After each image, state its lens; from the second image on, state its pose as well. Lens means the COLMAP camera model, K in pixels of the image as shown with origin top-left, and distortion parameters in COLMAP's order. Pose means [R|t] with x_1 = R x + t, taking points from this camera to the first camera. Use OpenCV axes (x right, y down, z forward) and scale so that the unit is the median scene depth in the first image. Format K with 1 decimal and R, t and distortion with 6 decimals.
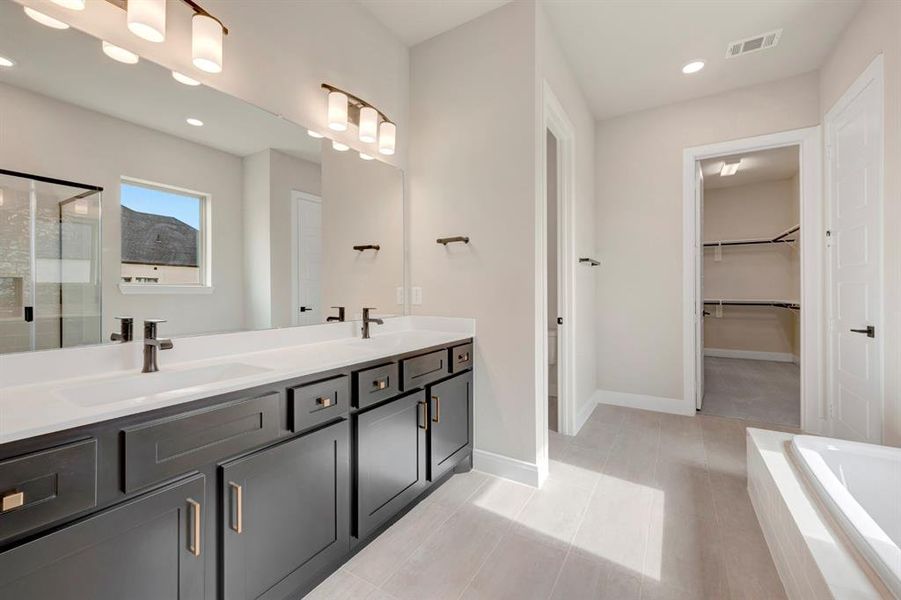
lens RADIAL K [[367.6, 0, 450.1], [0, 367.6, 297.9], [0, 0, 1]] dist [0.019914, -0.000015]
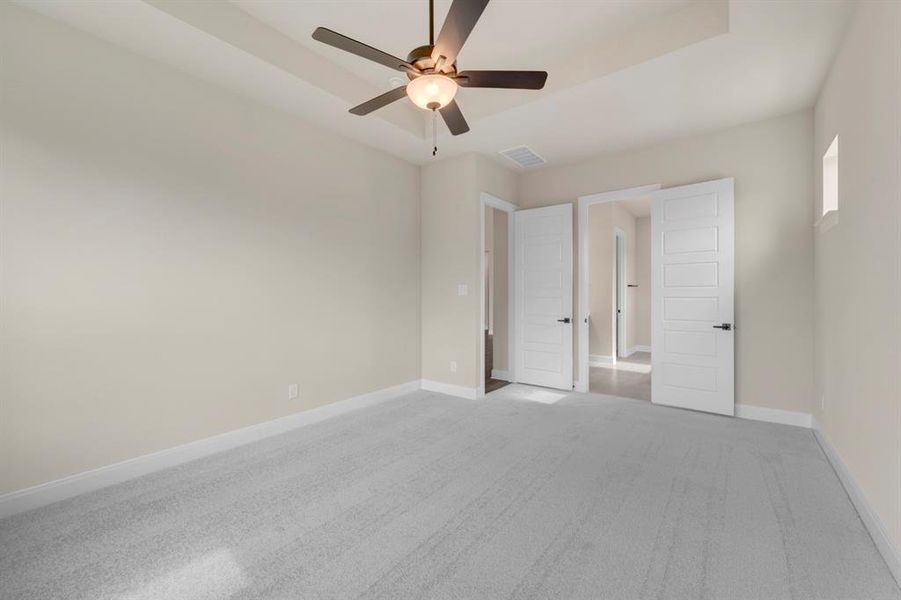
lens RADIAL K [[367.6, 0, 450.1], [0, 367.6, 297.9], [0, 0, 1]] dist [0.019914, -0.000015]
pose [[0.992346, -0.001983, -0.123475, -0.461747], [0.001428, 0.999988, -0.004585, -0.022879], [0.123482, 0.004373, 0.992337, -1.410037]]
